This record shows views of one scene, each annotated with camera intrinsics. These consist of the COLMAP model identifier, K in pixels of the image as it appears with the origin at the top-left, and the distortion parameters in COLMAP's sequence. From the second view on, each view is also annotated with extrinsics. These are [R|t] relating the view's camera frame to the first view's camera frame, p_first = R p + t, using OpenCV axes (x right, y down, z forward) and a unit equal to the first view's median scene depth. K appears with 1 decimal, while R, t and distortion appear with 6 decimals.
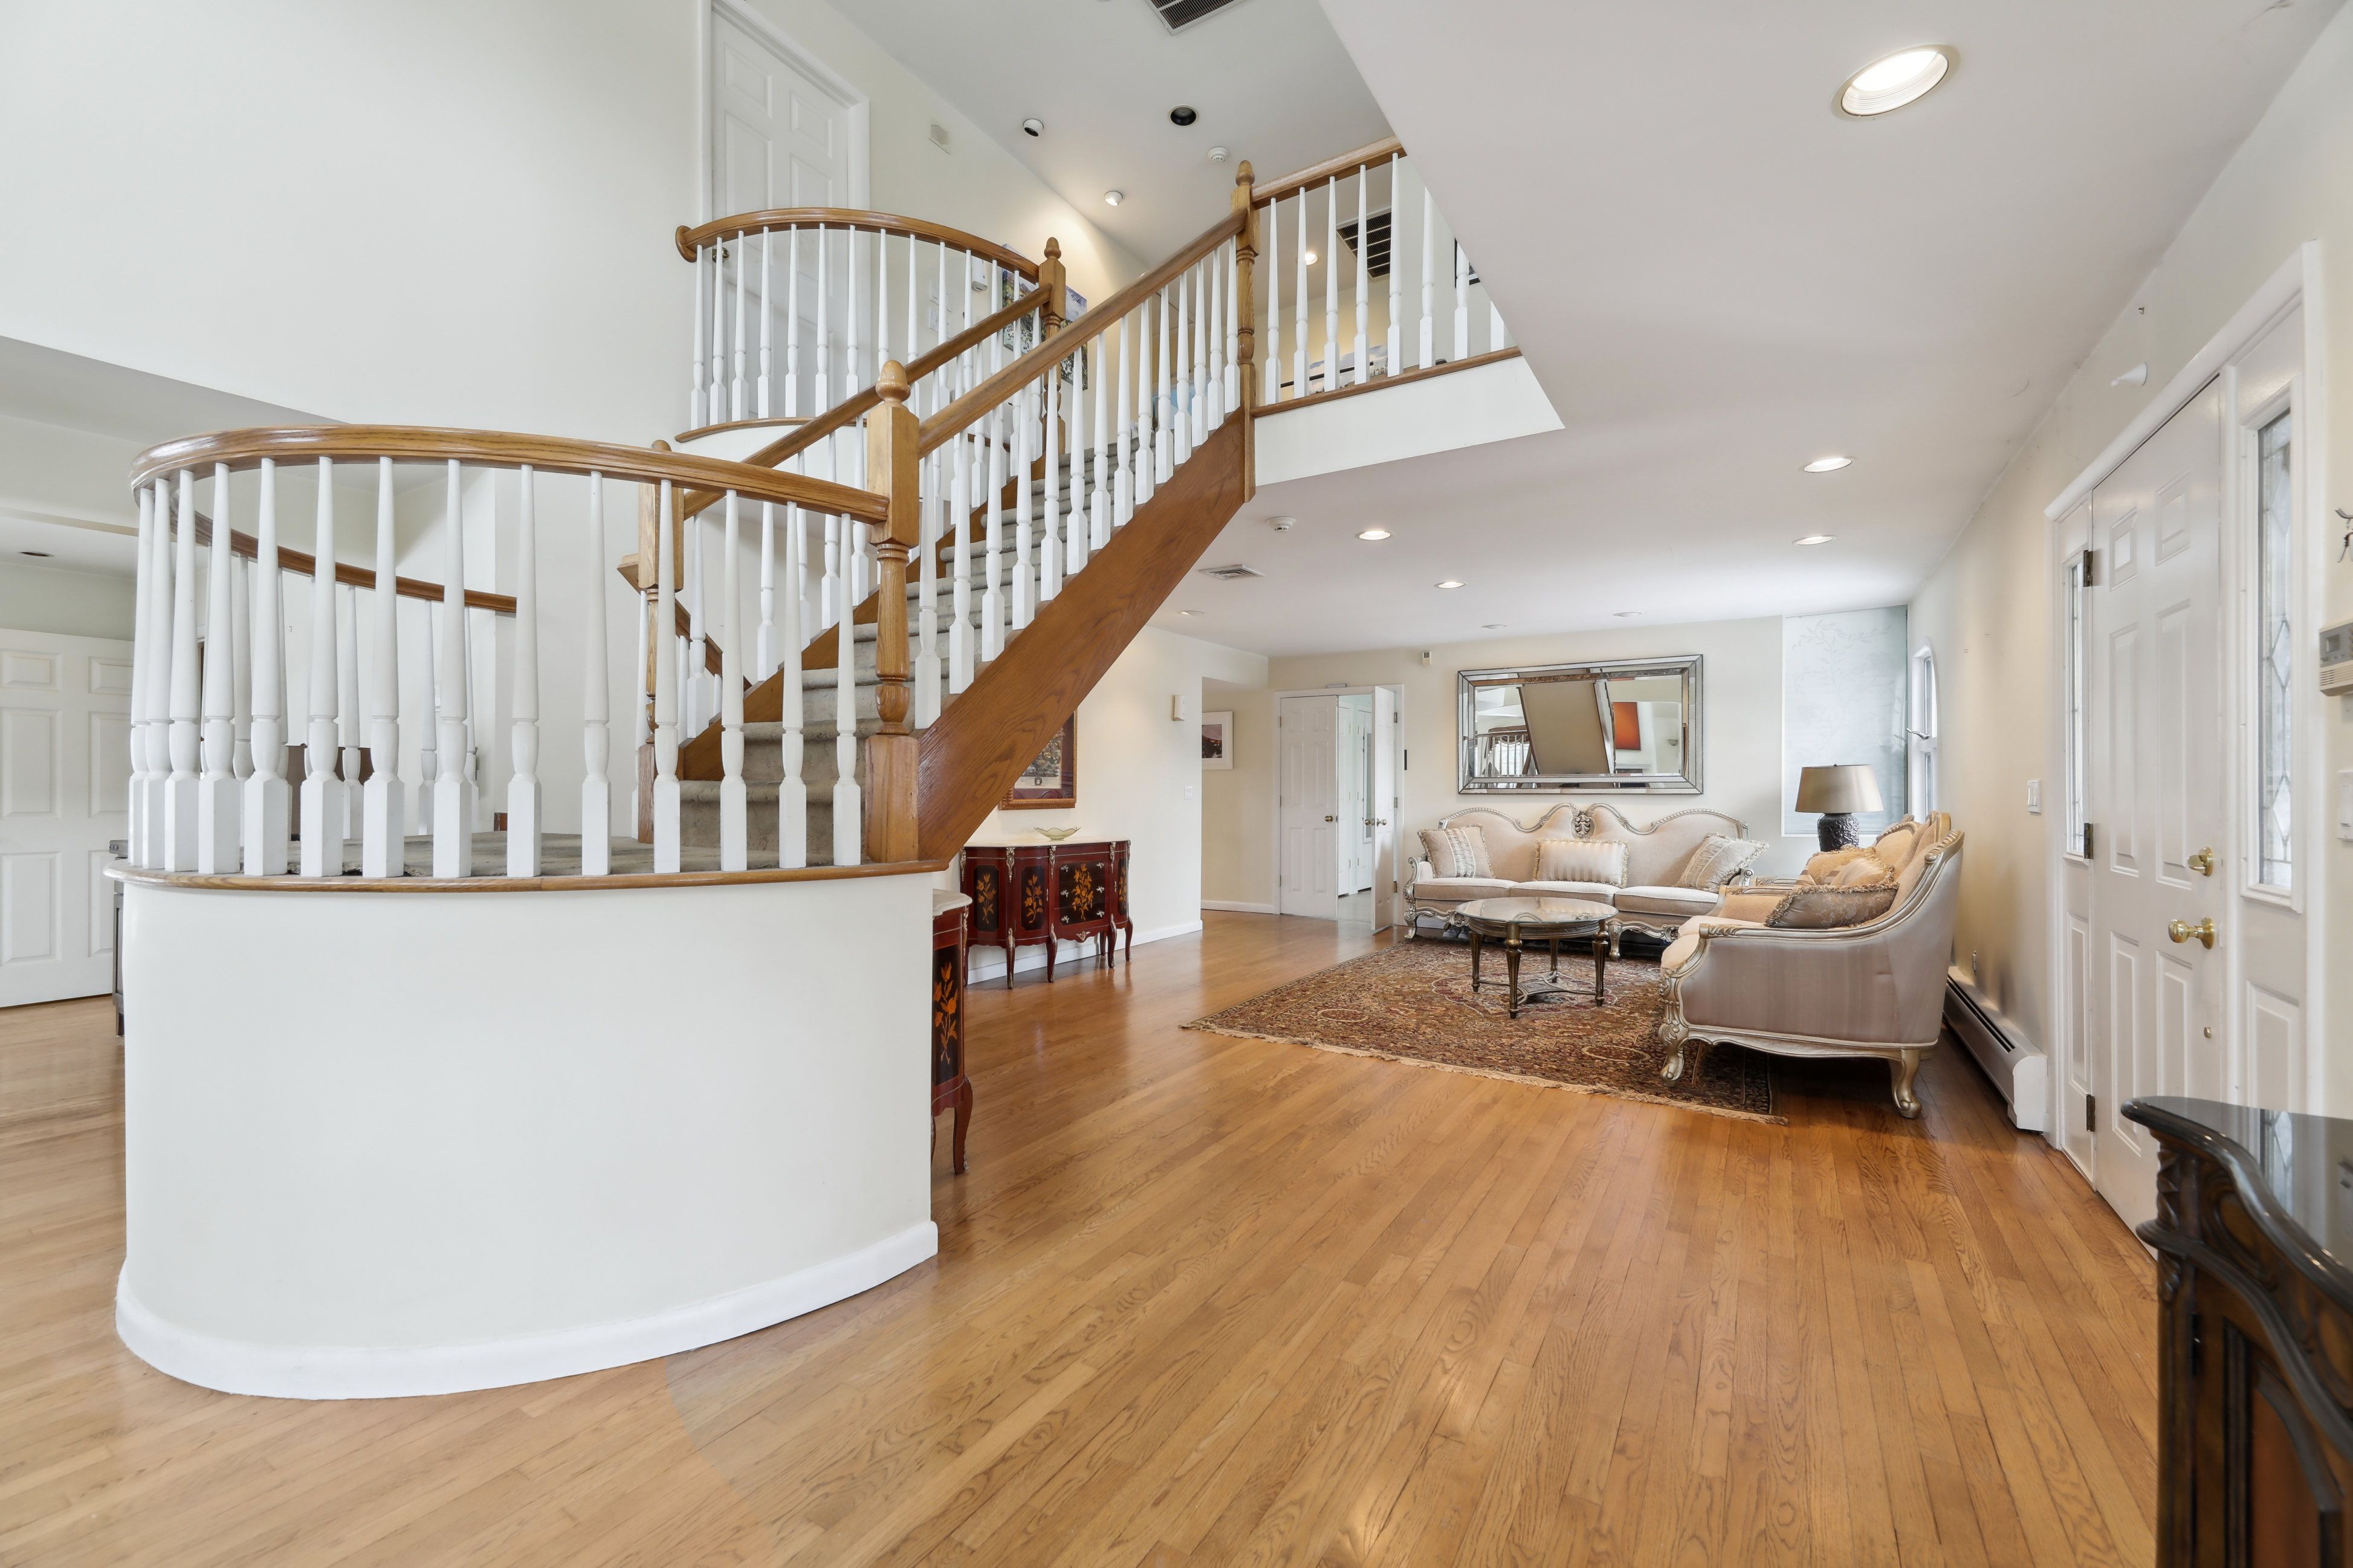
lens RADIAL K [[962.9, 0, 1180.1], [0, 962.9, 789.8], [0, 0, 1]] dist [0.010471, -0.001212]
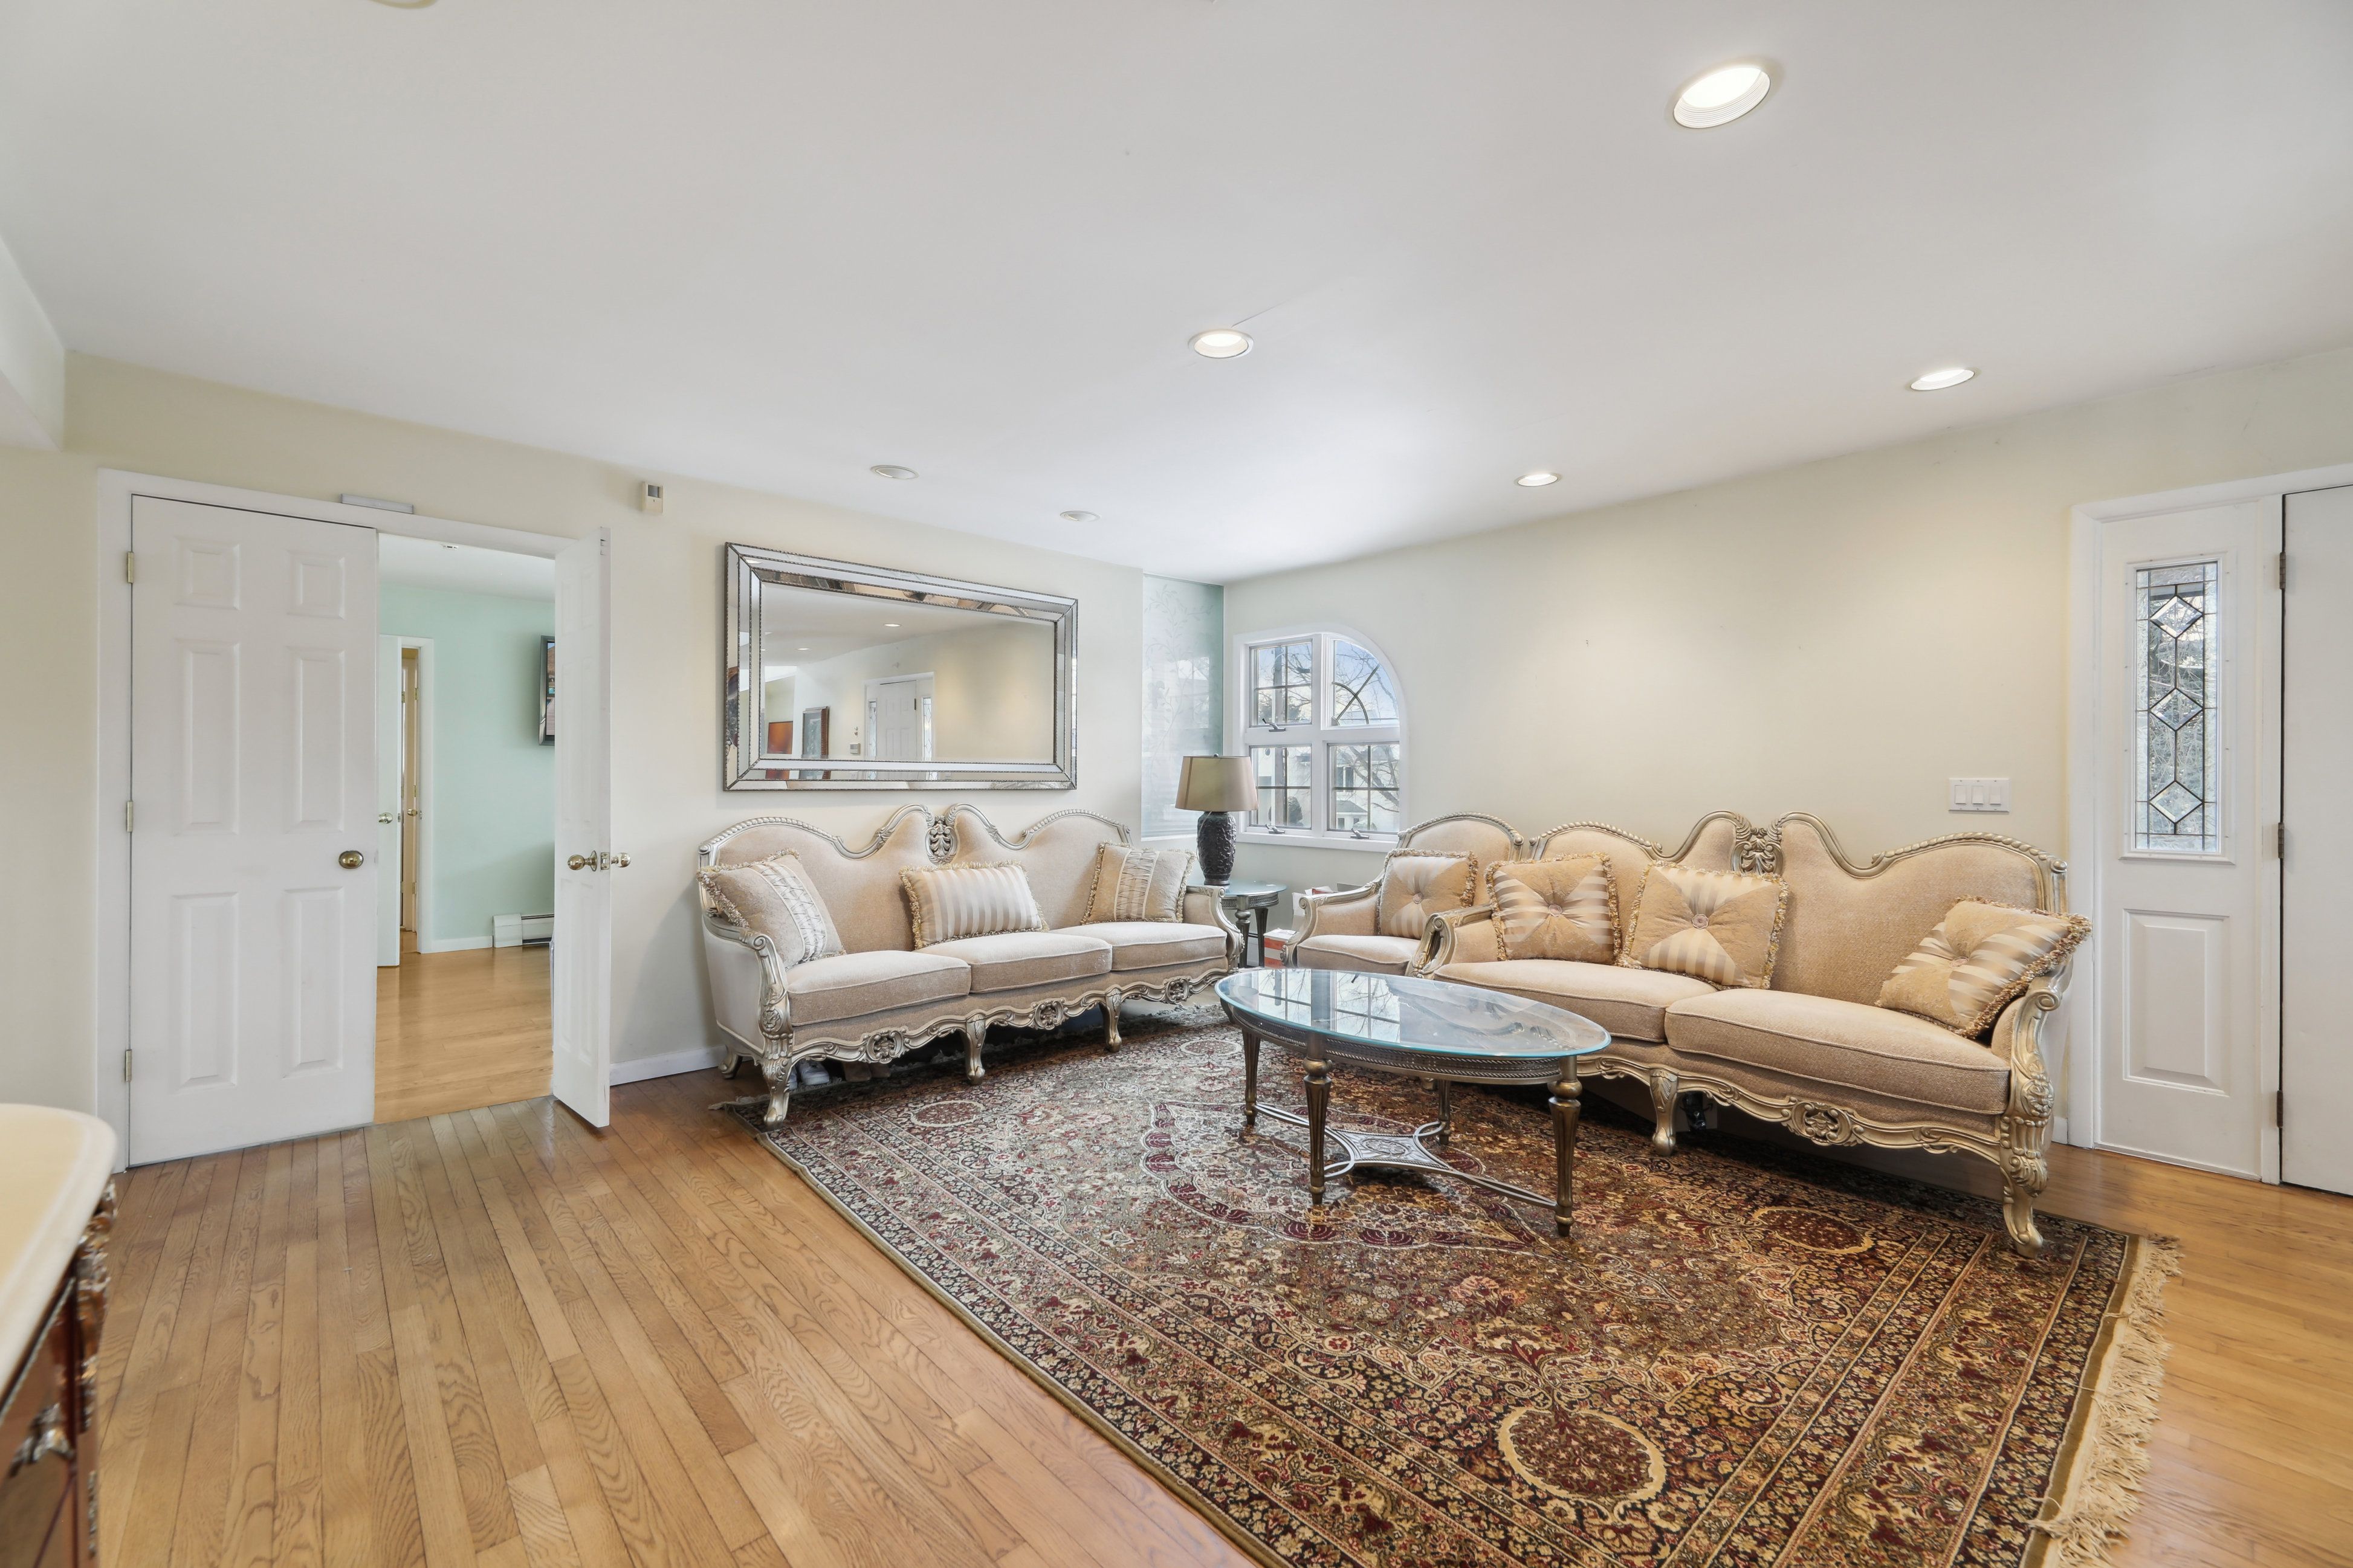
lens RADIAL K [[962.9, 0, 1174.2], [0, 962.9, 780.0], [0, 0, 1]] dist [0.010471, -0.001212]
pose [[0.270955, -0.001222, 0.962591, -0.155674], [-0.004454, 0.999987, 0.002523, -0.004597], [-0.962582, -0.004971, 0.270946, 0.790688]]
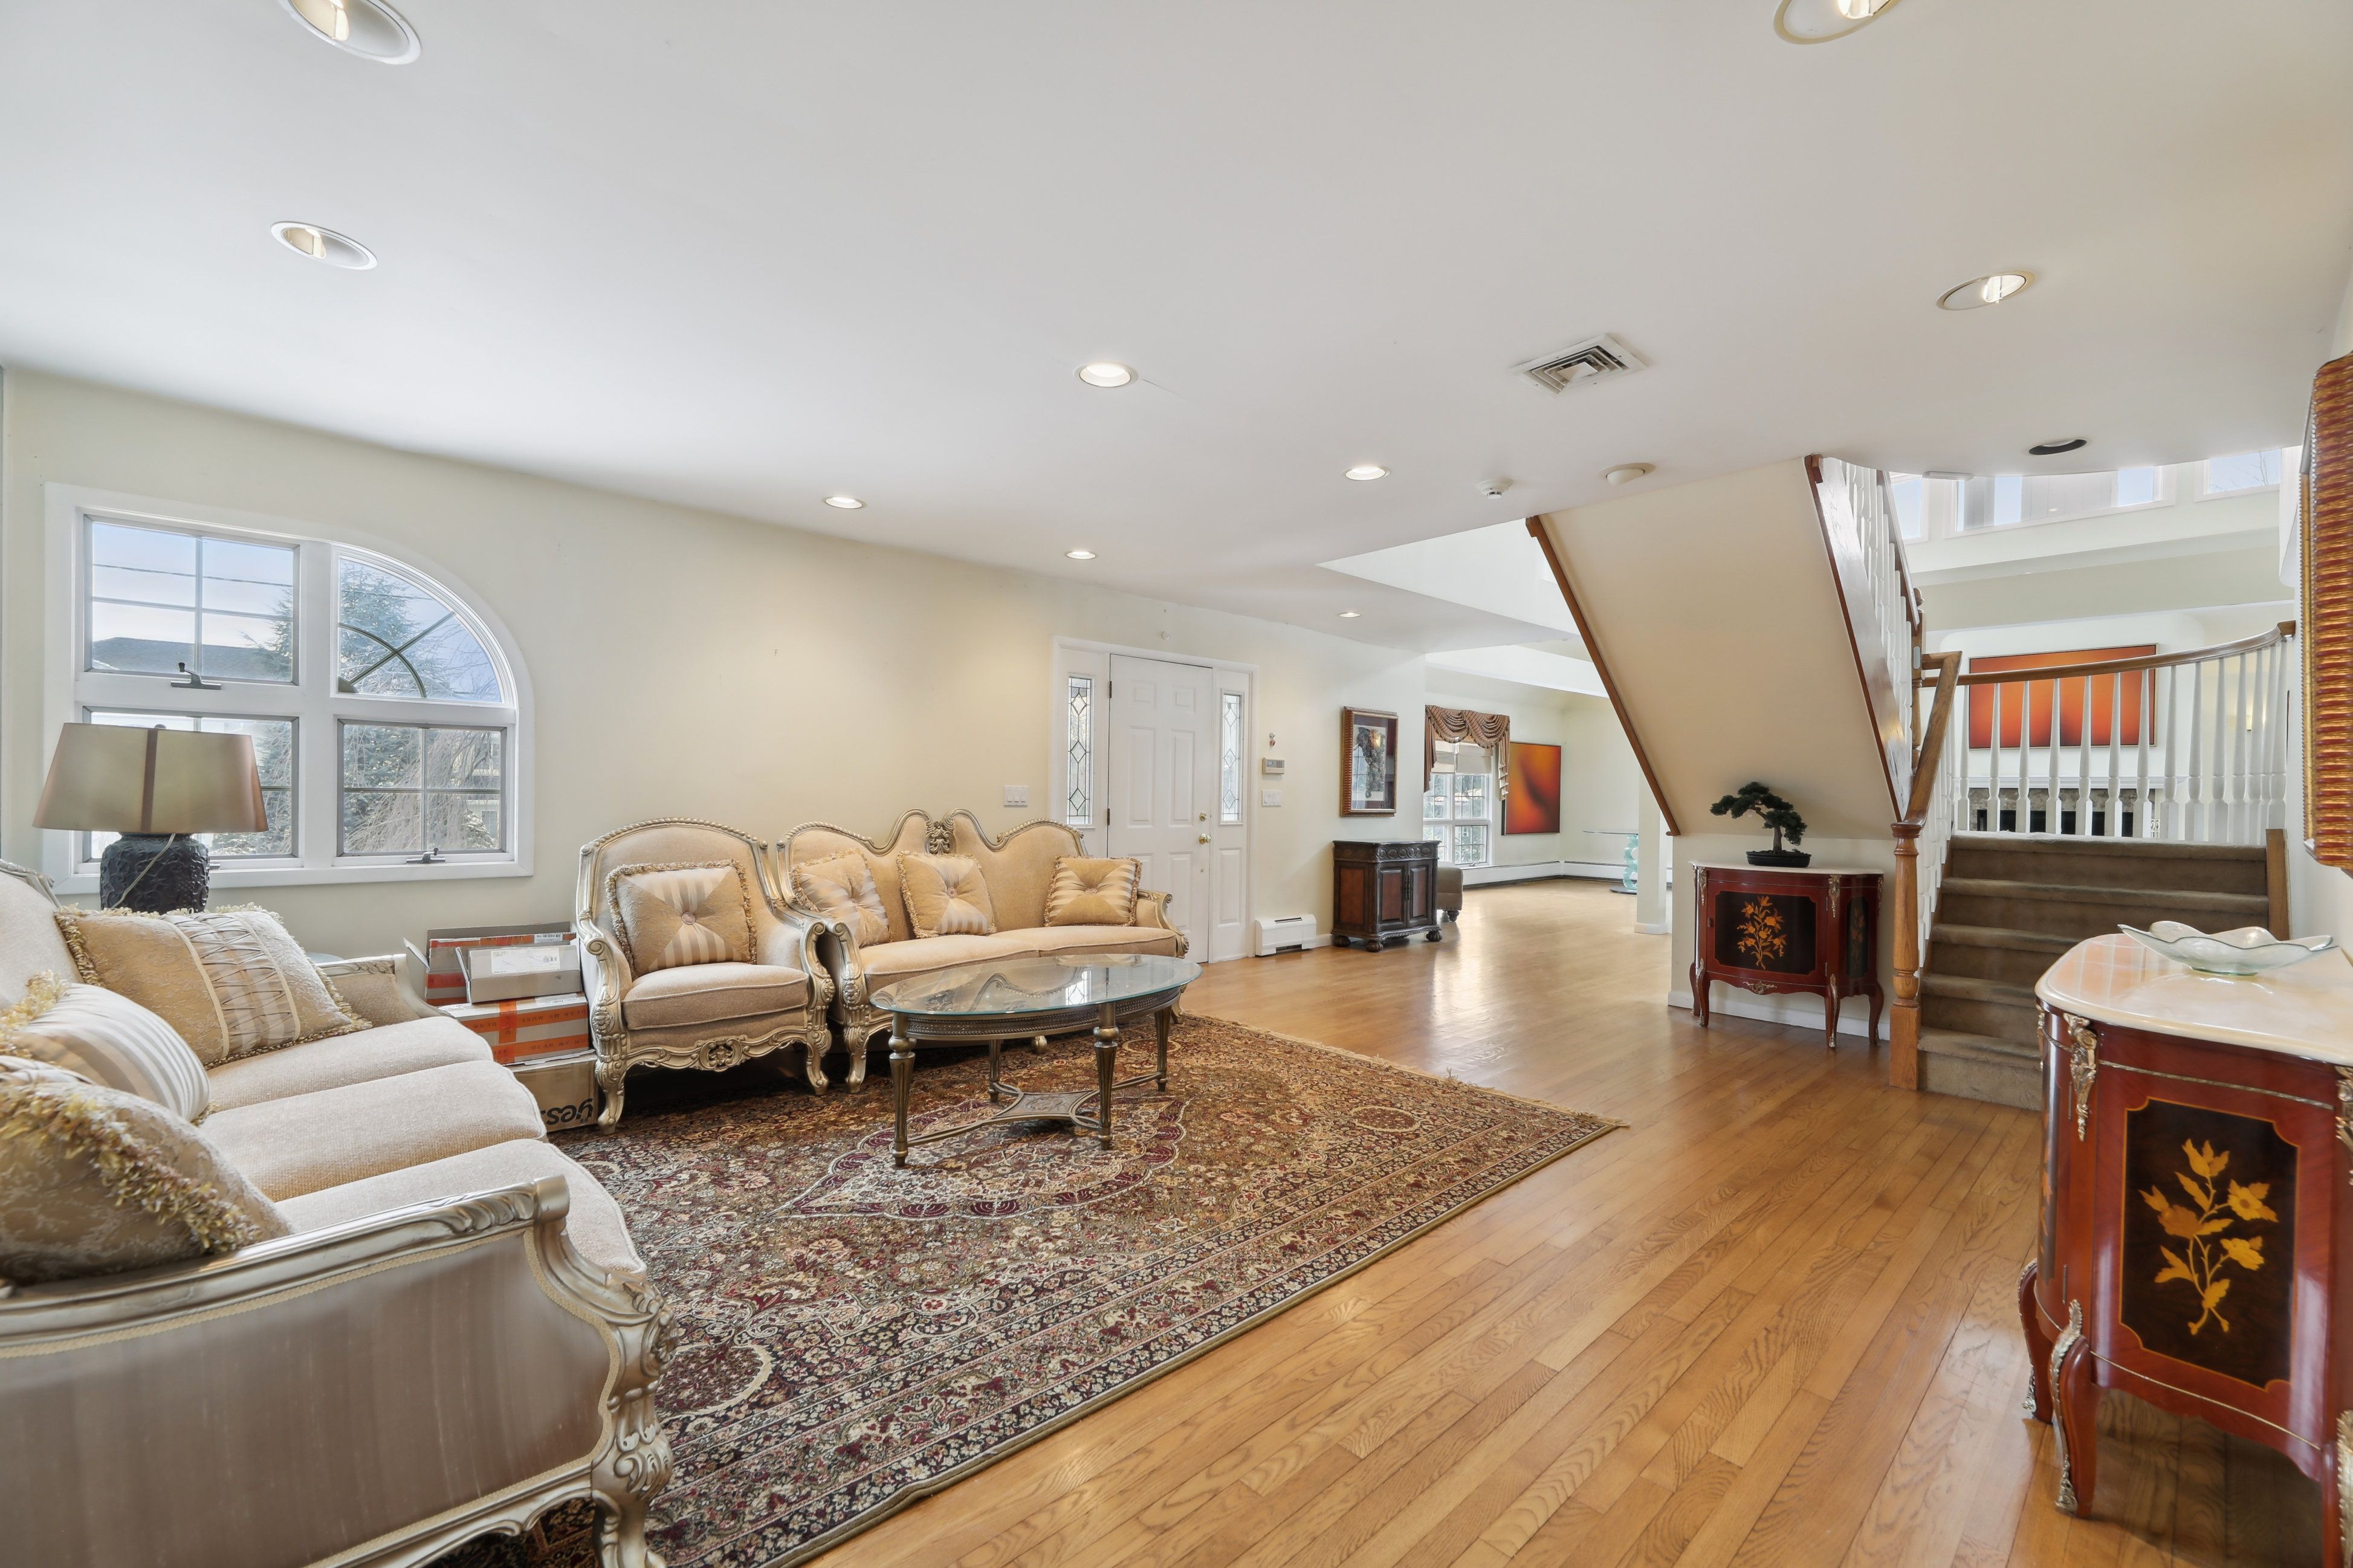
lens RADIAL K [[962.9, 0, 1186.6], [0, 962.9, 790.7], [0, 0, 1]] dist [0.010471, -0.001212]
pose [[-0.969619, -0.015449, 0.244132, 0.101573], [-0.017077, 0.999844, -0.004554, -0.000717], [-0.244023, -0.008585, -0.969731, 1.297379]]
